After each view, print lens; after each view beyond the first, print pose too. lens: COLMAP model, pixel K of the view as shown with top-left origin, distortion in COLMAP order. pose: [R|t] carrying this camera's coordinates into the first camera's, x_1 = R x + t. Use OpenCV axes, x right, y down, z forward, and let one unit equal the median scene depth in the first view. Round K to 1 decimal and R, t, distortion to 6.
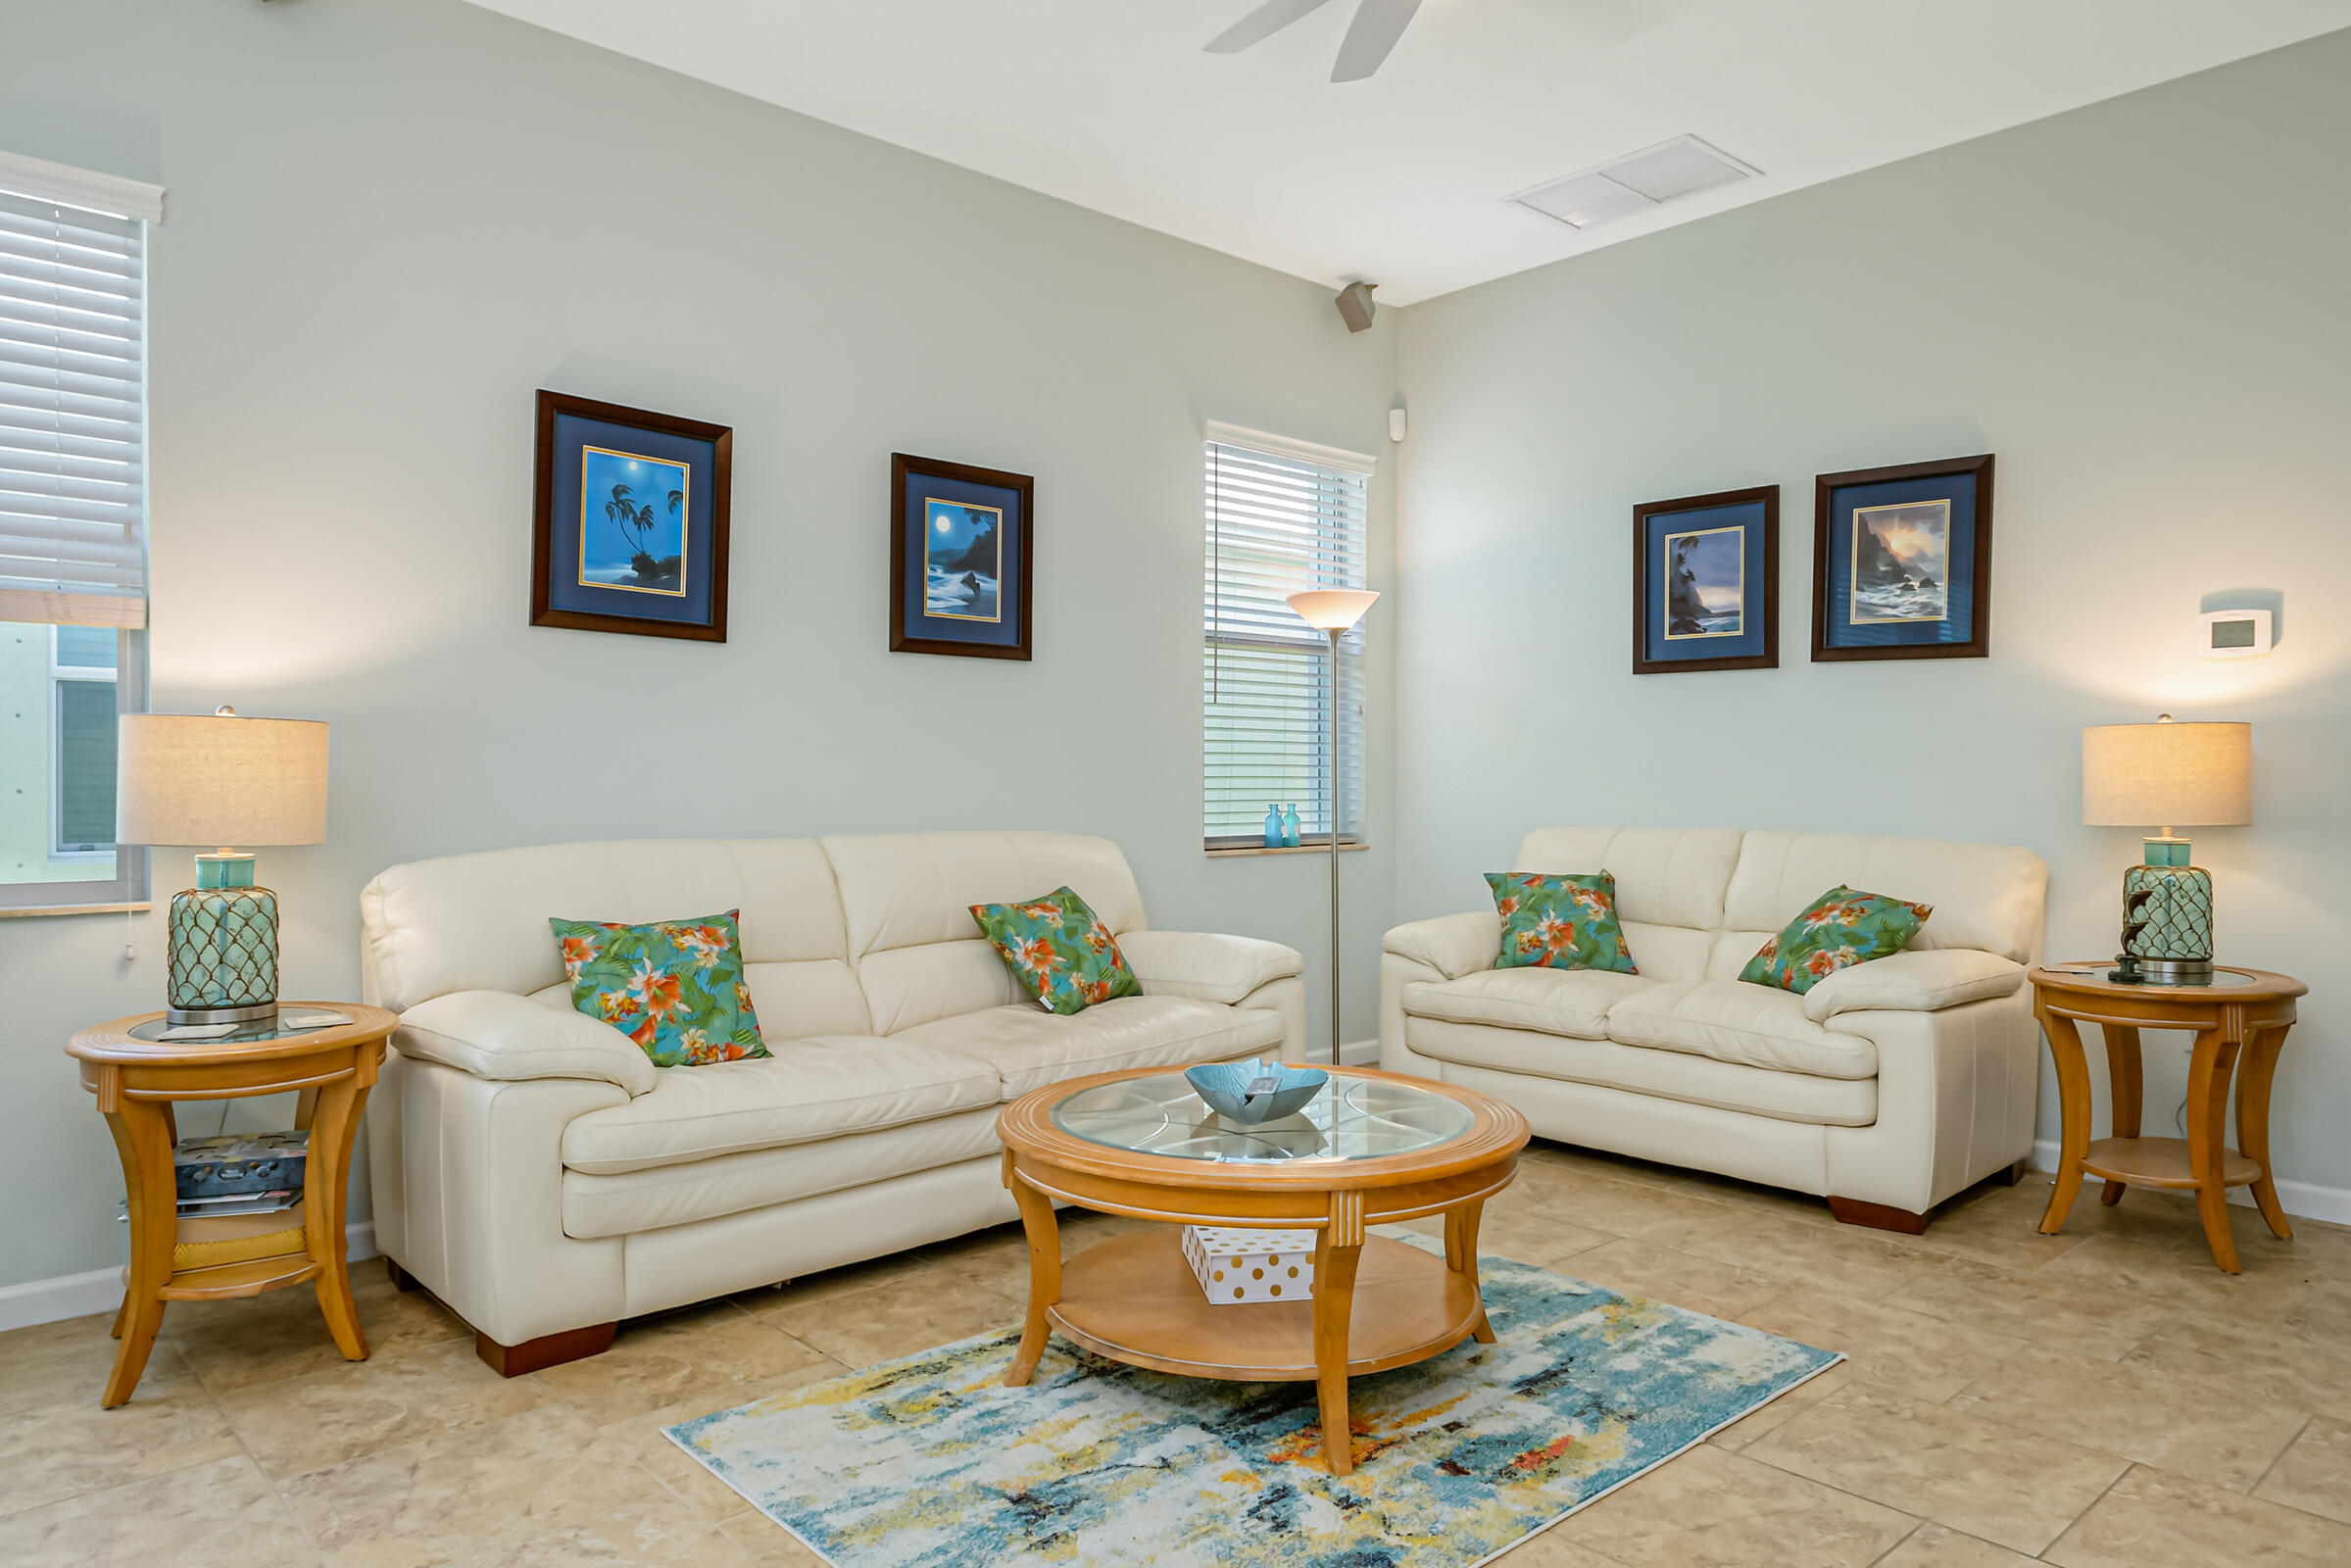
lens RADIAL K [[1563.5, 0, 1181.8], [0, 1563.5, 772.1], [0, 0, 1]] dist [0.048178, -0.000834]
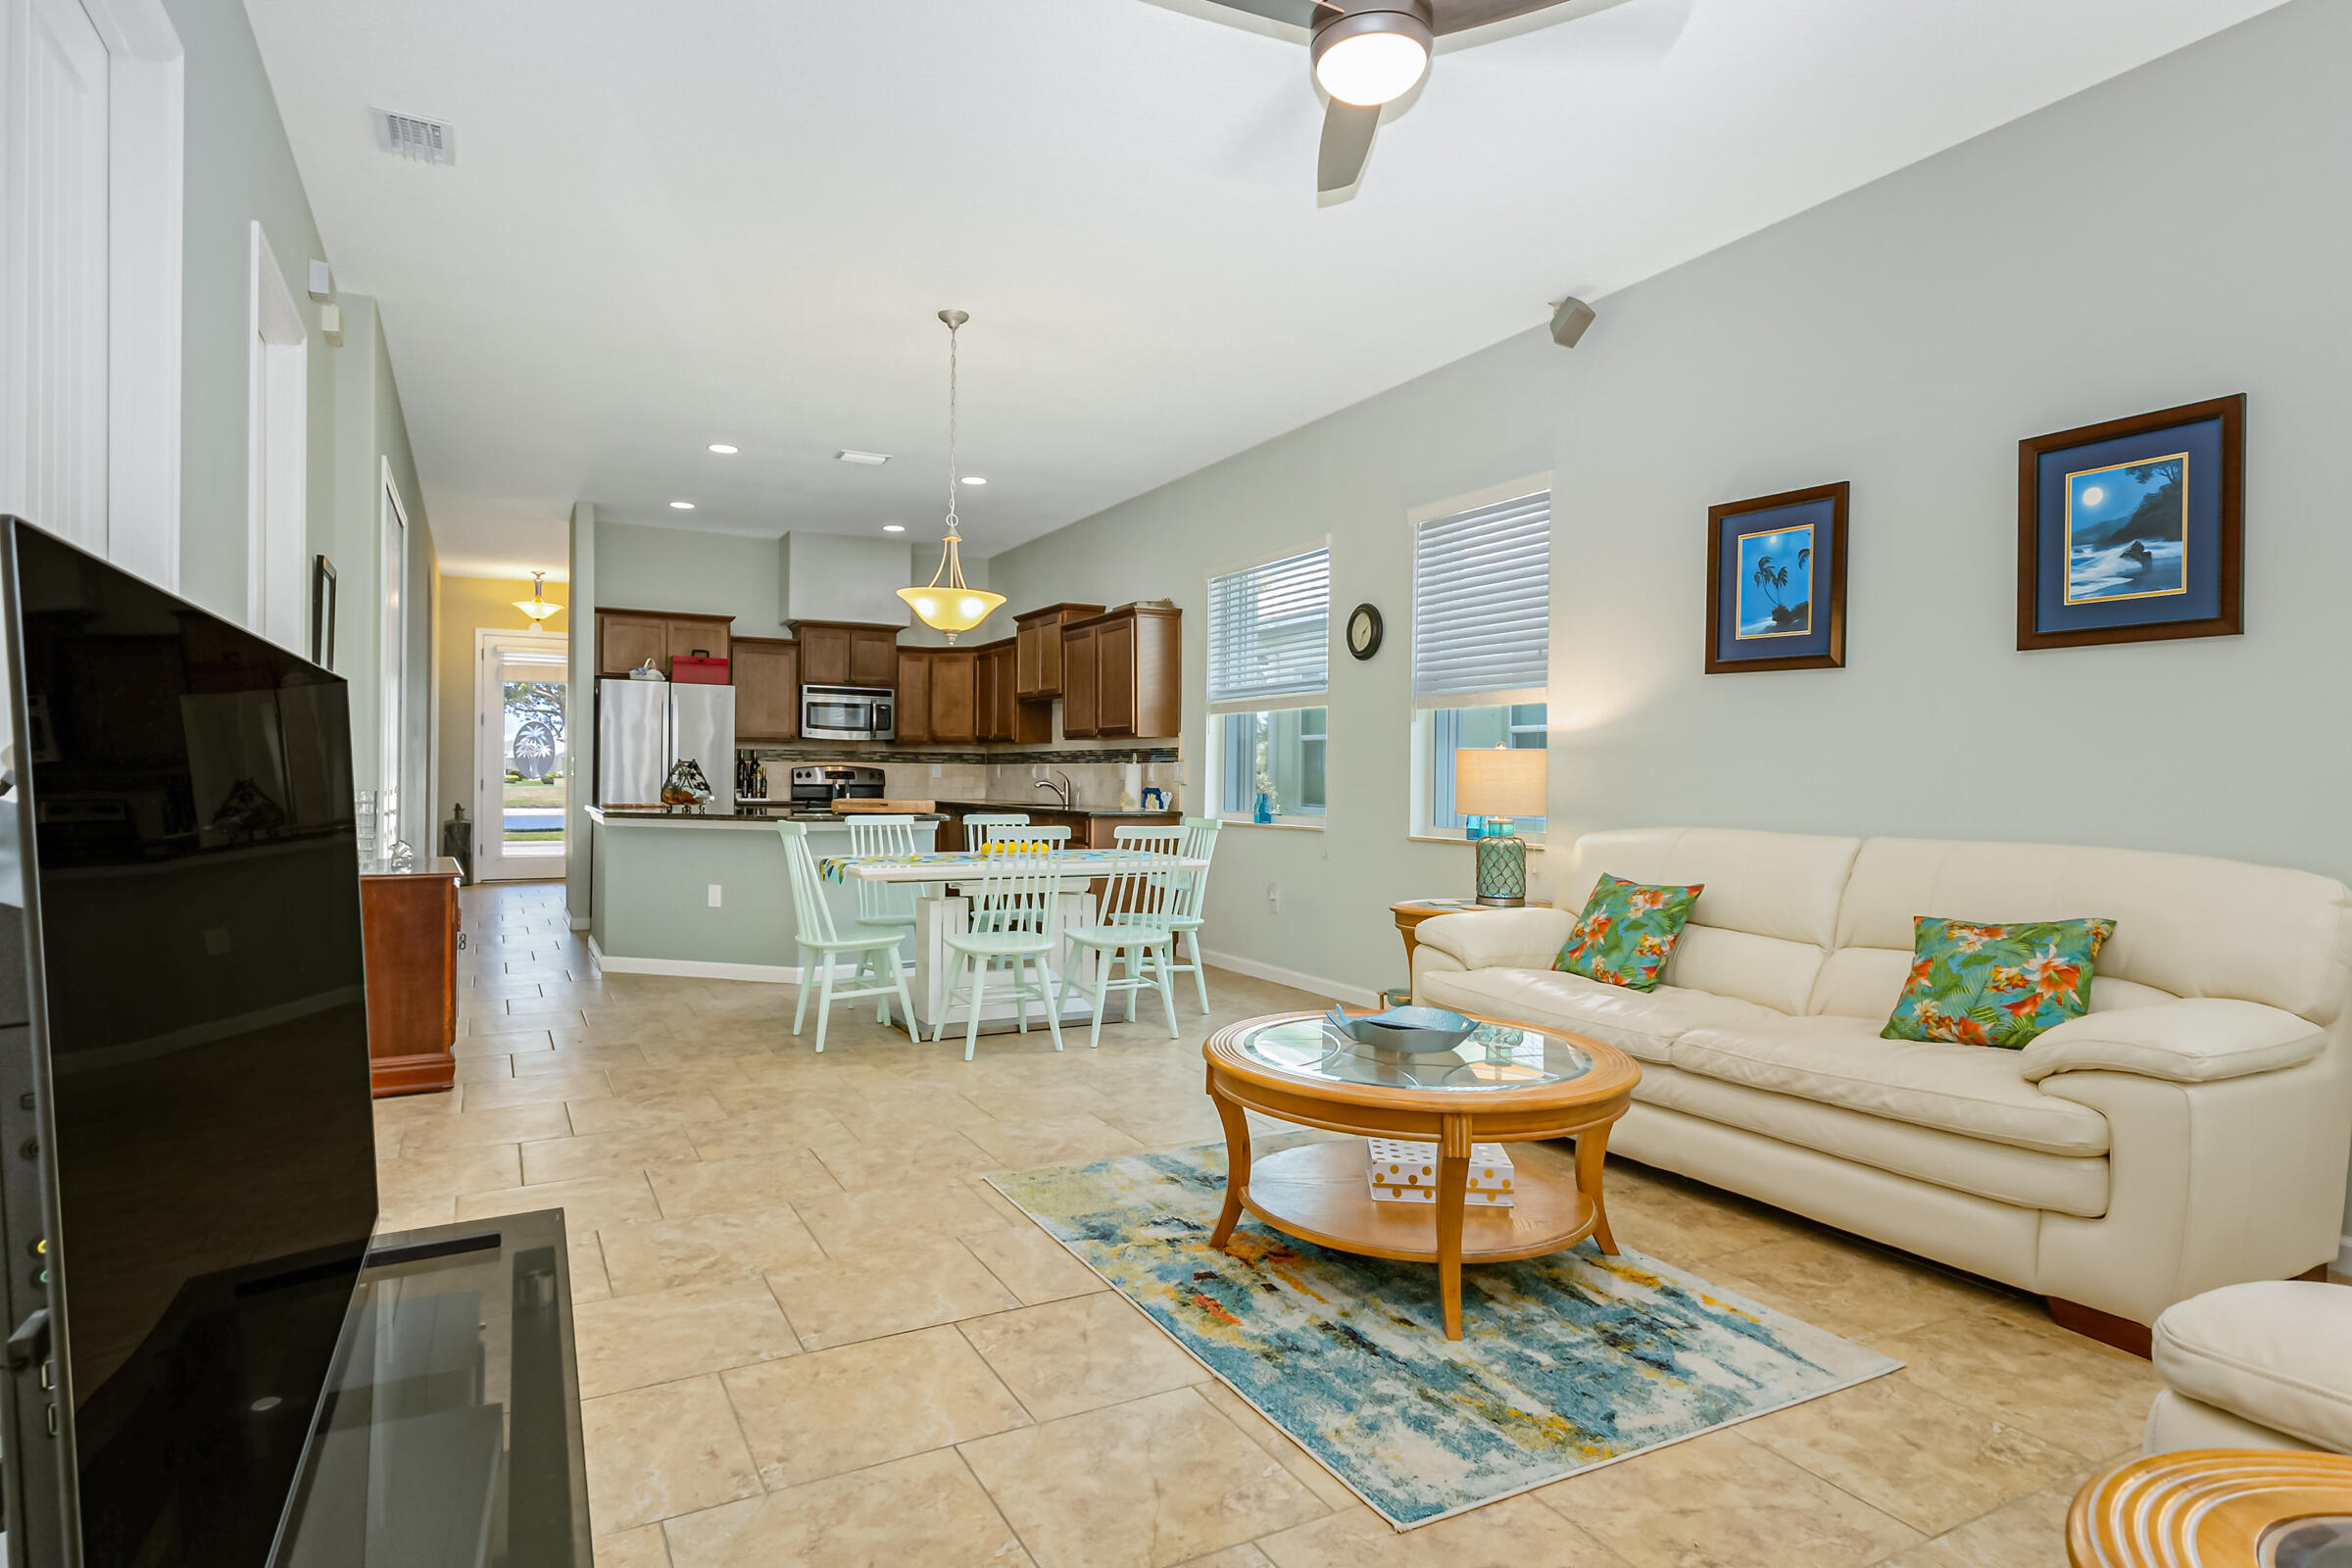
lens RADIAL K [[1280.4, 0, 1168.8], [0, 1280.4, 783.1], [0, 0, 1]] dist [0.036423, 0.002222]
pose [[-0.238424, 0.004076, -0.971153, 0.692275], [0.001218, 0.999992, 0.003898, -0.000015], [0.971161, -0.000254, -0.238426, 0.671512]]
